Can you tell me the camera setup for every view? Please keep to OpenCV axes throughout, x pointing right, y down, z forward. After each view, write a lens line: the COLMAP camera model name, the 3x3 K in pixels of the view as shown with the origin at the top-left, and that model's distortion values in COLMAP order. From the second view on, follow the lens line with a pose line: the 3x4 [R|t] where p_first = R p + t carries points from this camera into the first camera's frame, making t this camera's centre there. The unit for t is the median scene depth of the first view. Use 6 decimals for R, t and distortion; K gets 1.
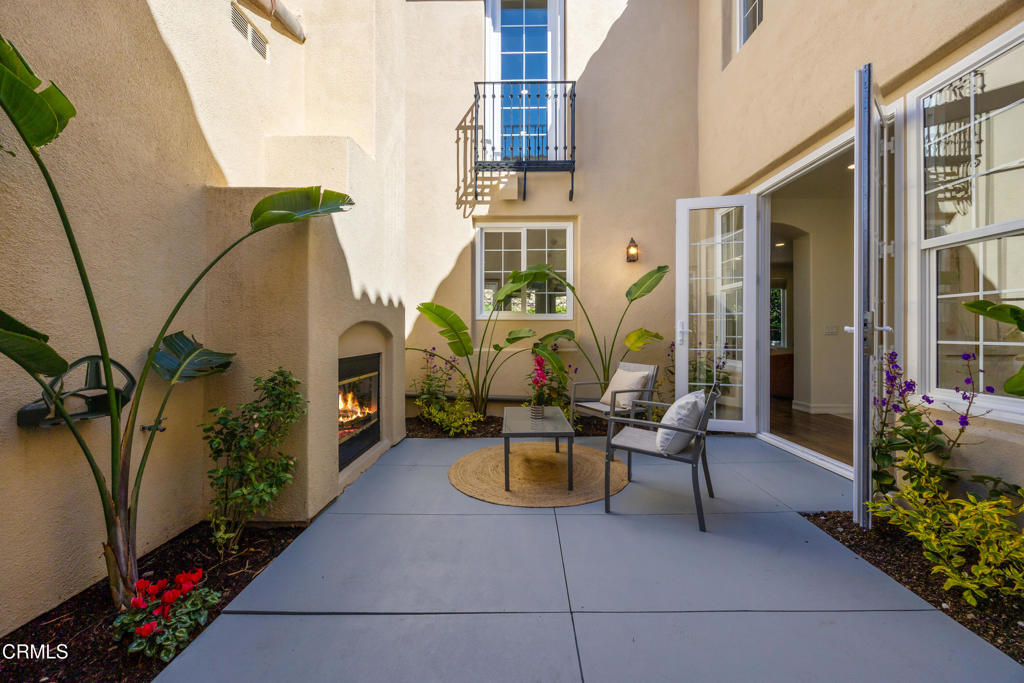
lens RADIAL K [[384.9, 0, 516.2], [0, 384.9, 327.9], [0, 0, 1]] dist [-0.001947, -0.000143]
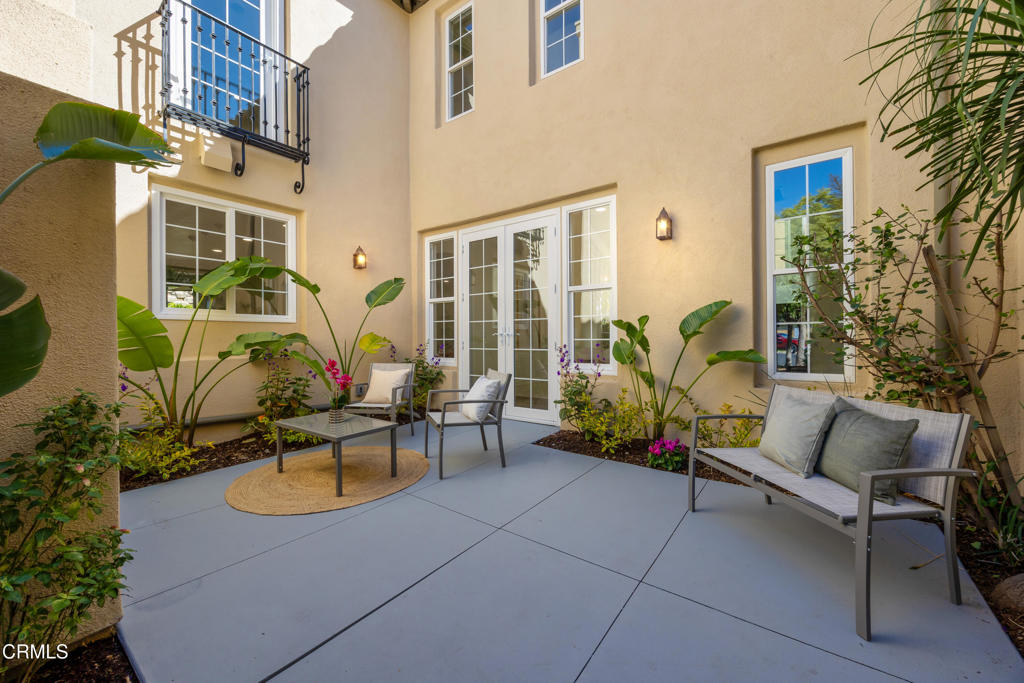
lens RADIAL K [[389.2, 0, 517.3], [0, 389.2, 334.7], [0, 0, 1]] dist [-0.001891, -0.000133]
pose [[0.589131, 0.000586, 0.808038, -0.295095], [-0.003488, 0.999992, 0.001817, 0.004104], [-0.808030, -0.003889, 0.589128, 0.027950]]
